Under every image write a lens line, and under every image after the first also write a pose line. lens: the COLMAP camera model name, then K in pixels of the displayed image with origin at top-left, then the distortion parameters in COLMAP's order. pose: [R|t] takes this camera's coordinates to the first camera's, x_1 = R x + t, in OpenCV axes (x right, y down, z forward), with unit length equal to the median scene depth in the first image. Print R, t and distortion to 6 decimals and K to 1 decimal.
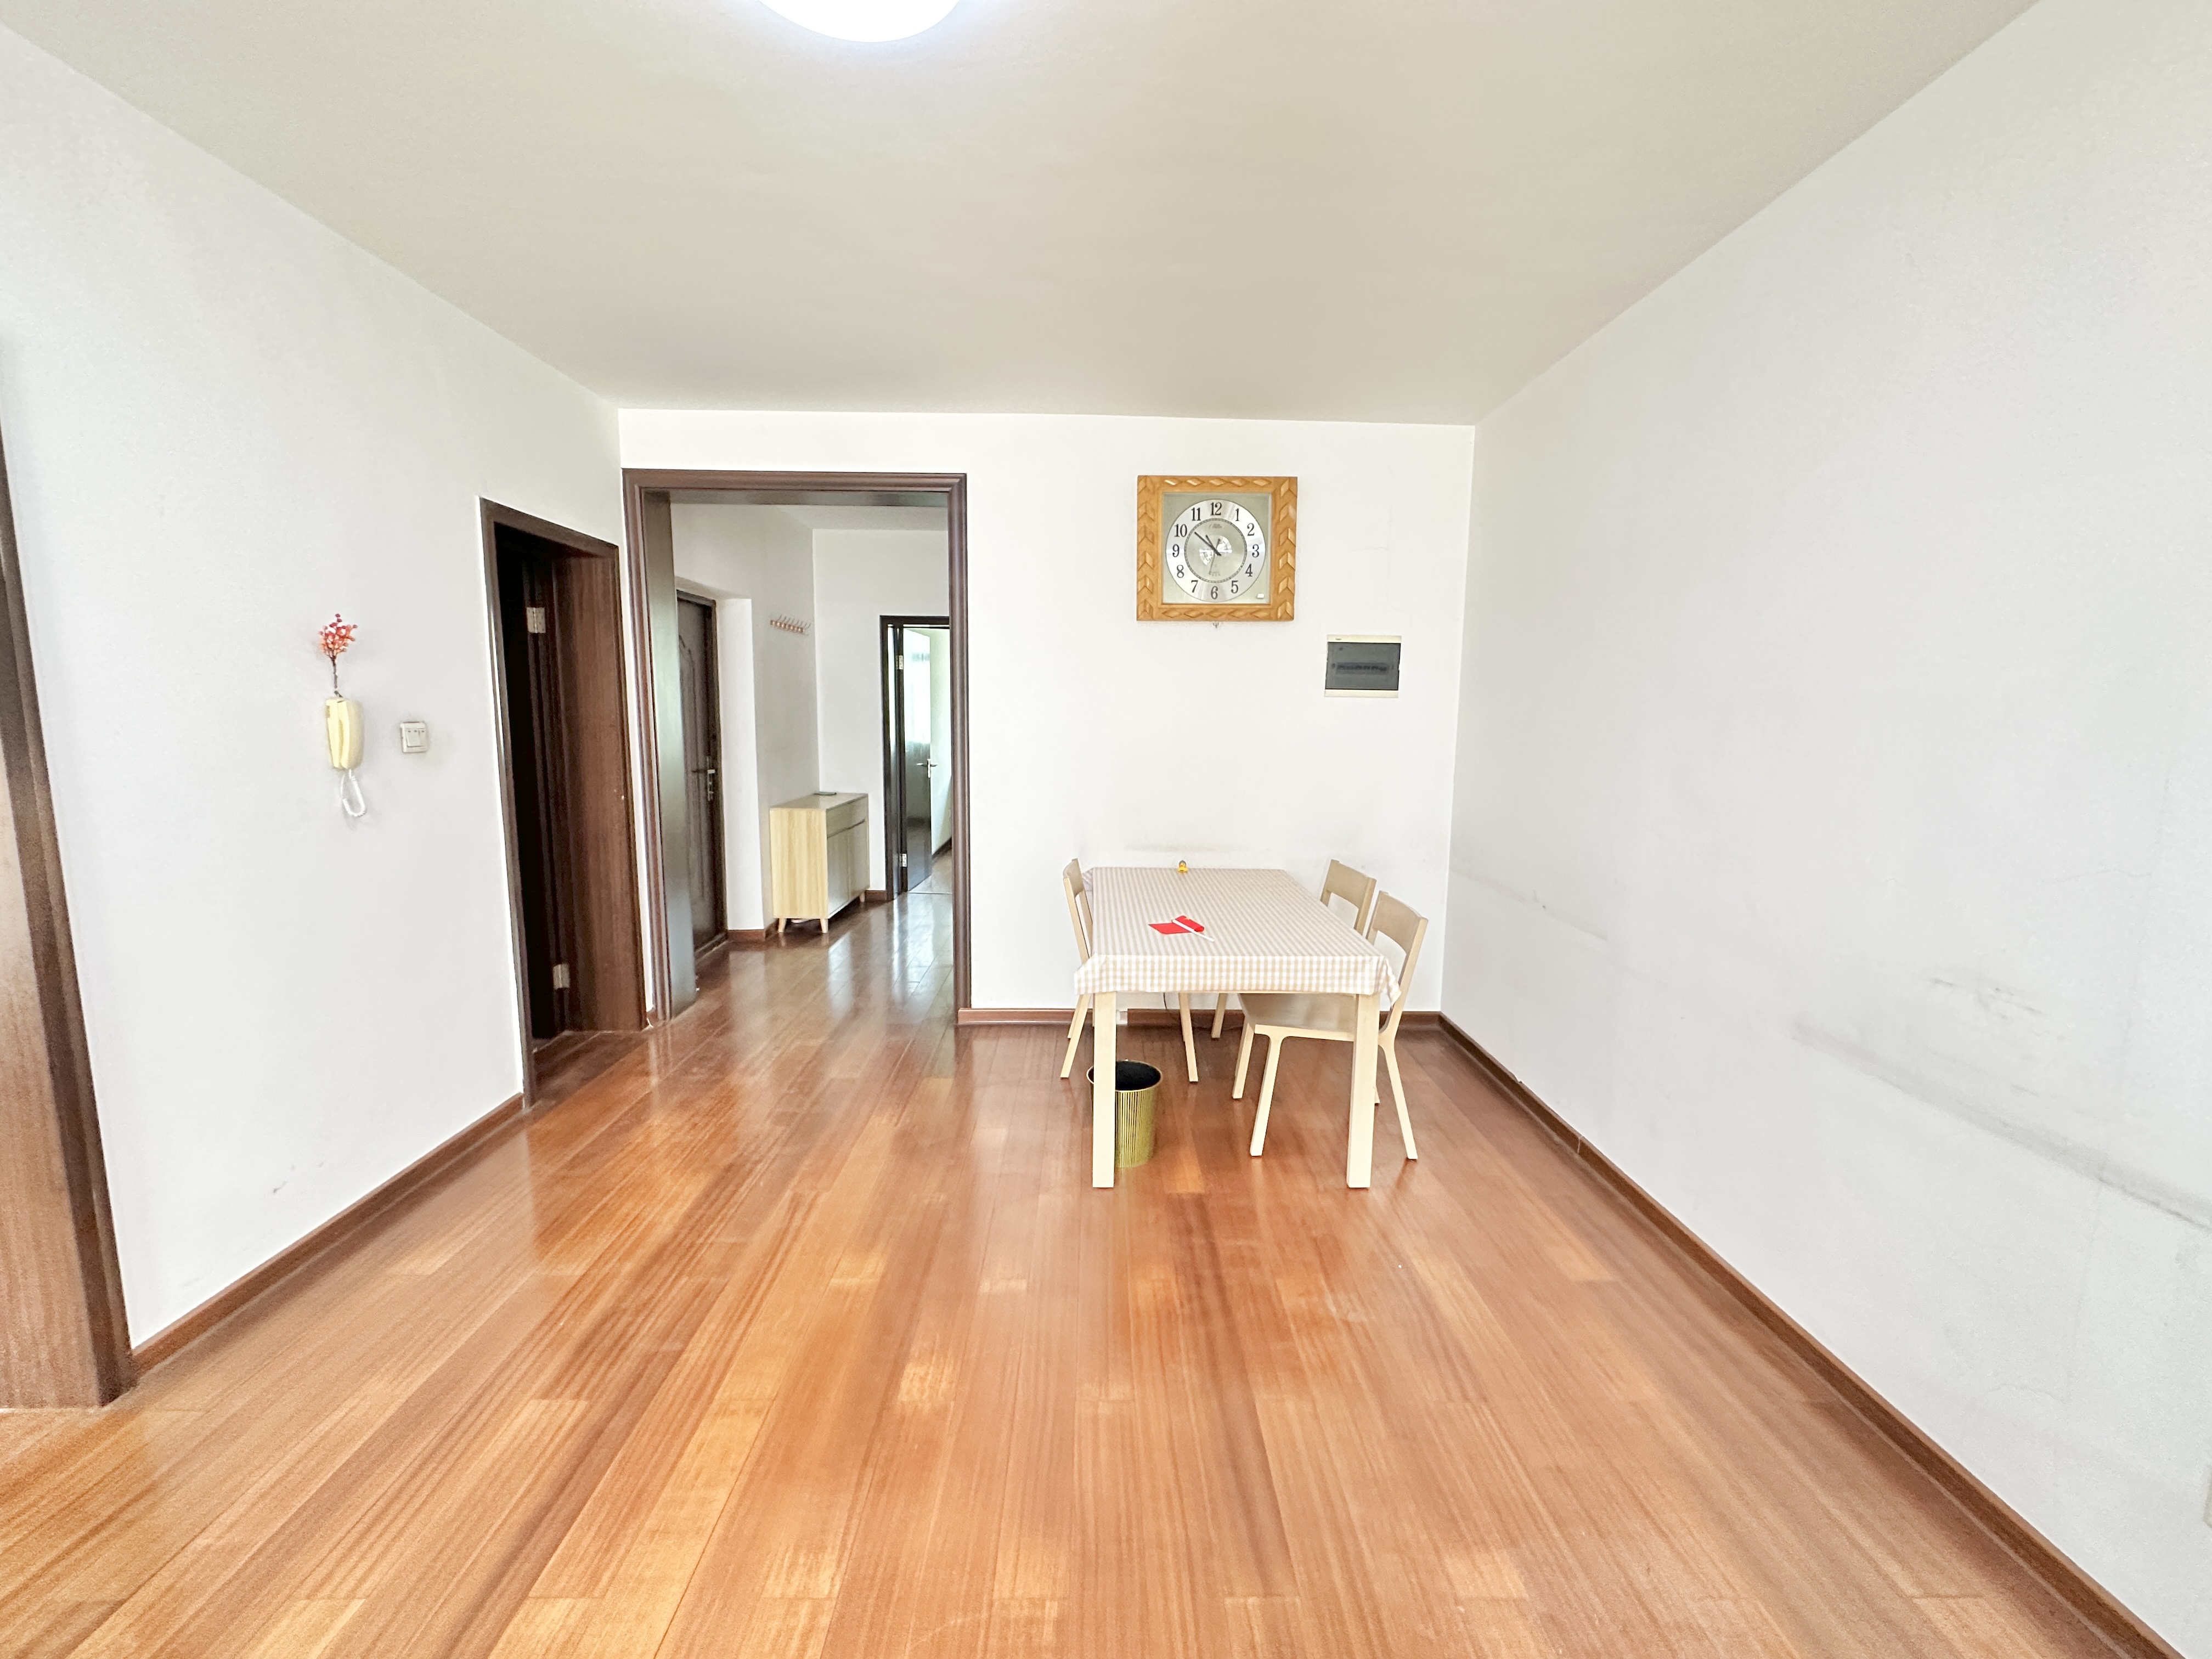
lens RADIAL K [[887.8, 0, 1096.0], [0, 887.8, 823.8], [0, 0, 1]] dist [0.000151, -0.000015]
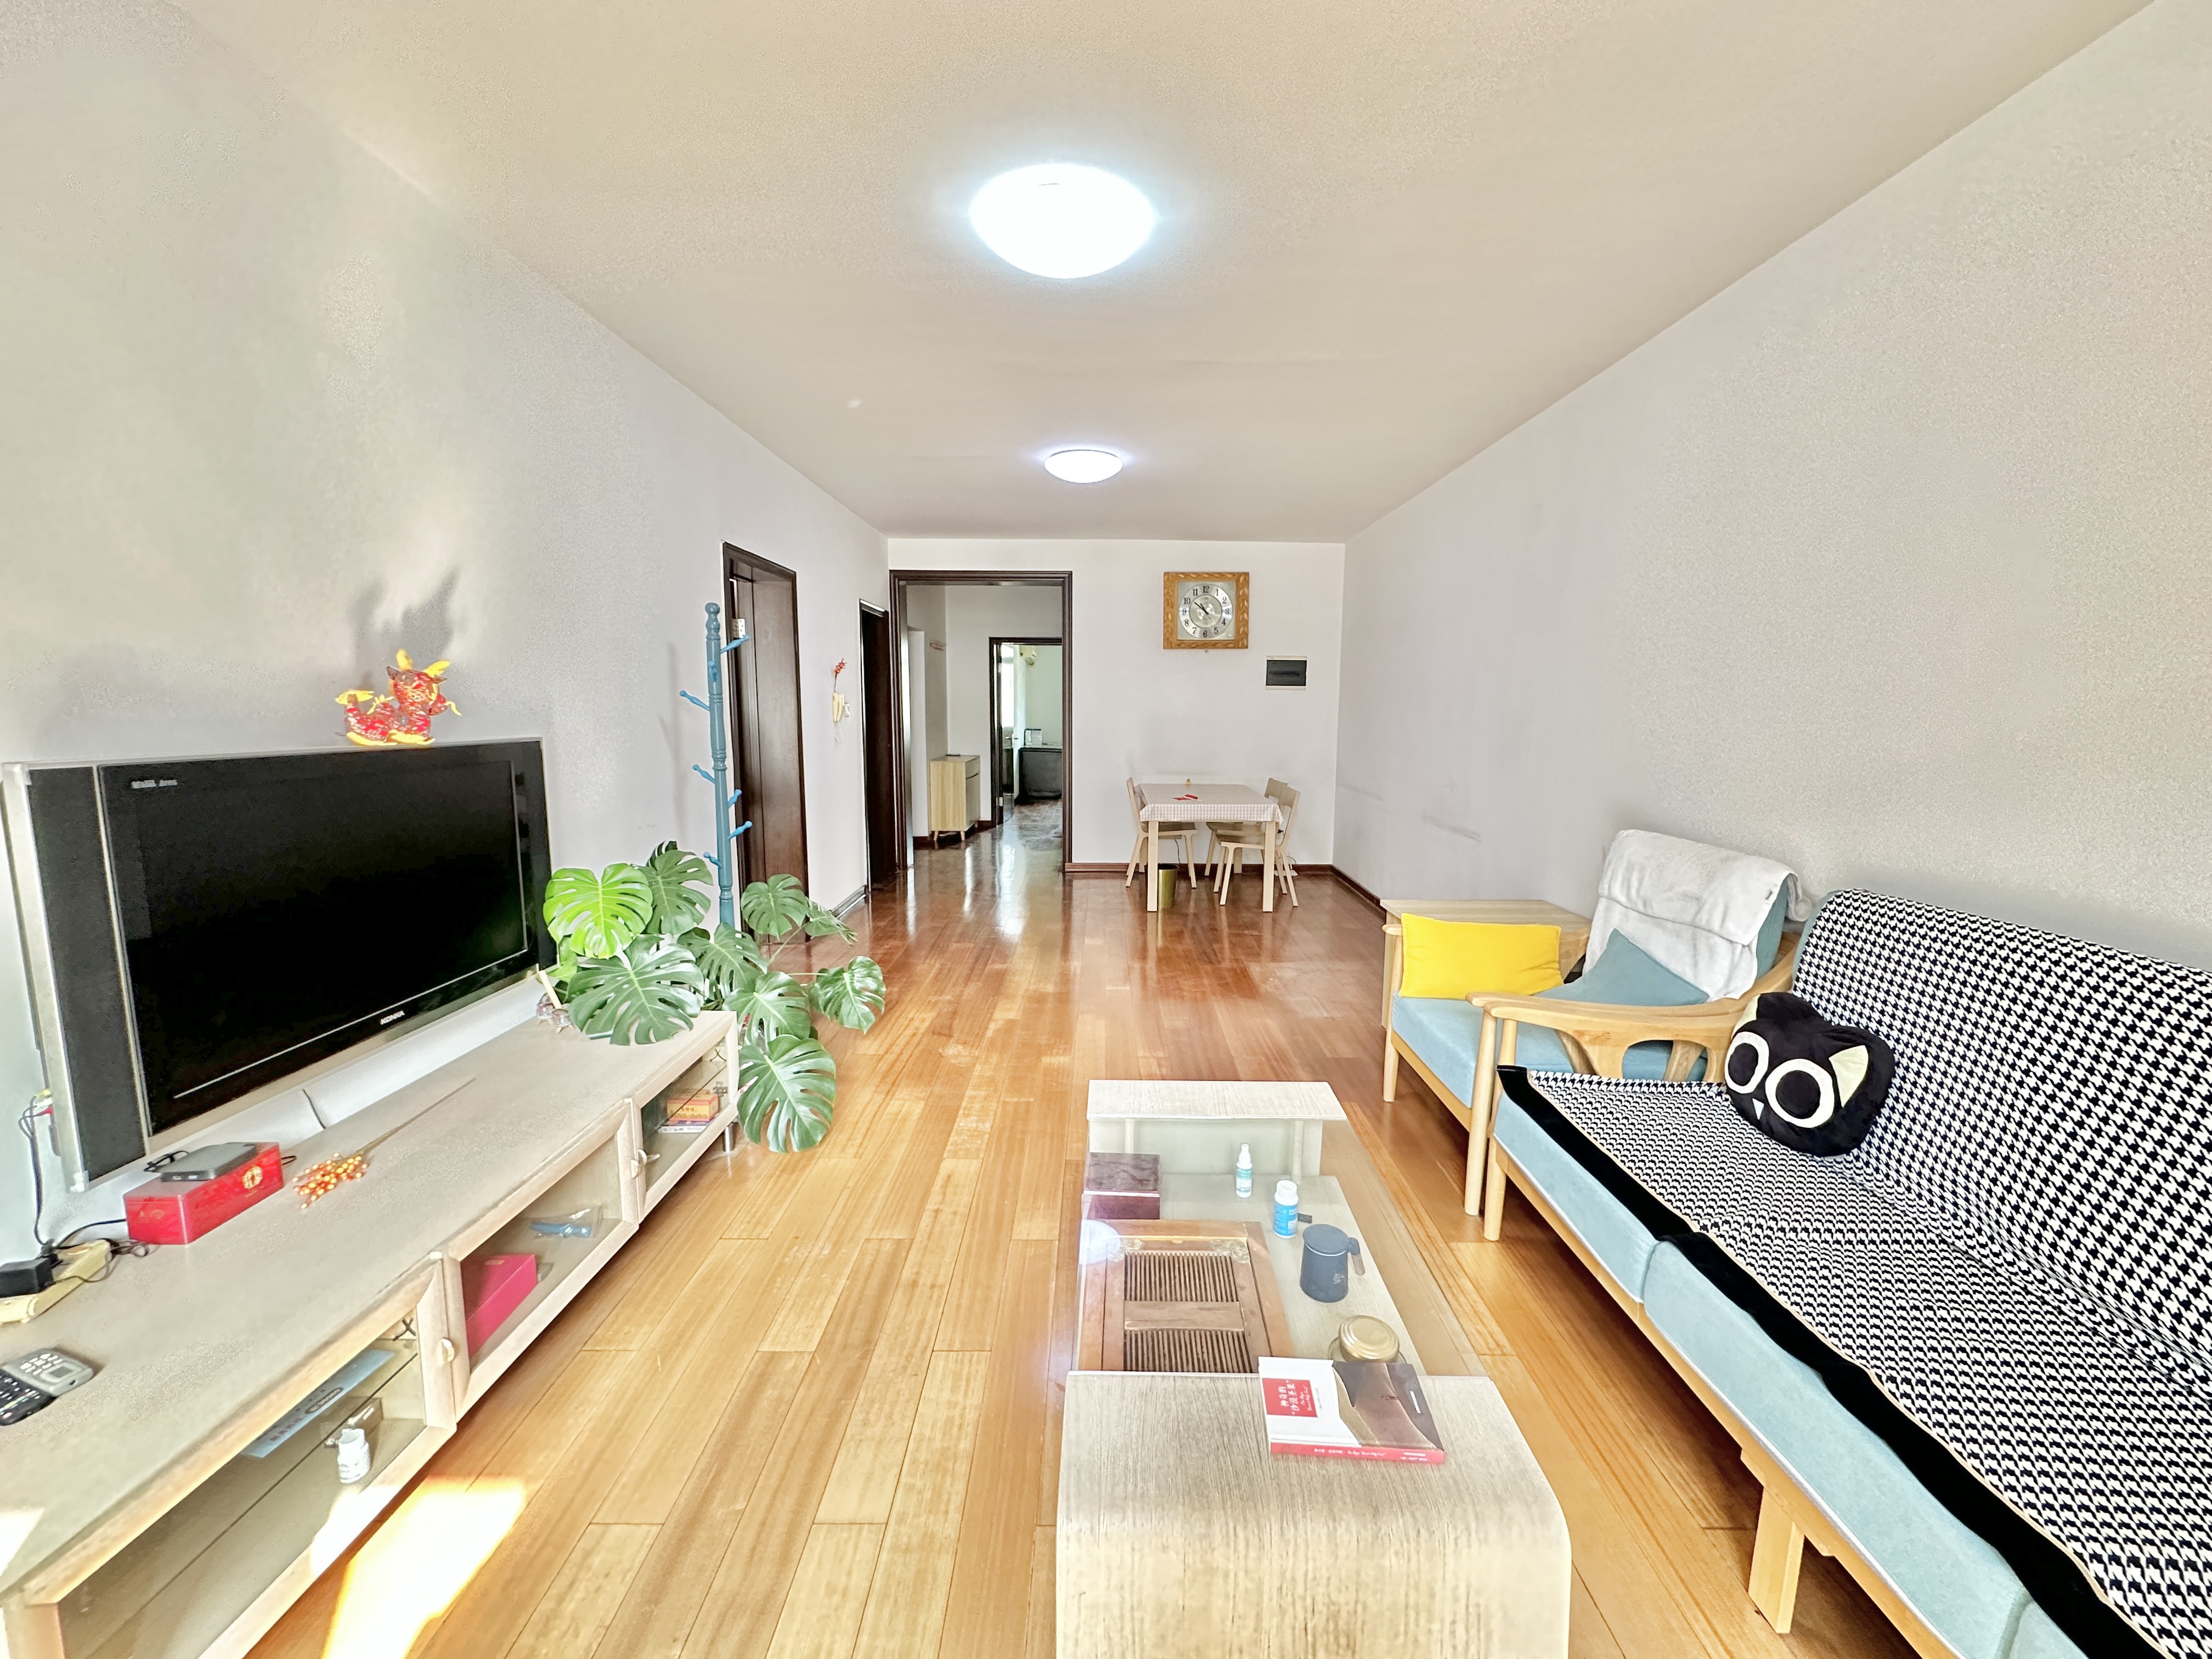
lens RADIAL K [[887.8, 0, 1111.5], [0, 887.8, 834.1], [0, 0, 1]] dist [0.000151, -0.000015]
pose [[0.999983, -0.004660, 0.003577, -0.069452], [0.004587, 0.999786, 0.020173, 0.117225], [-0.003670, -0.020156, 0.999790, -0.845881]]
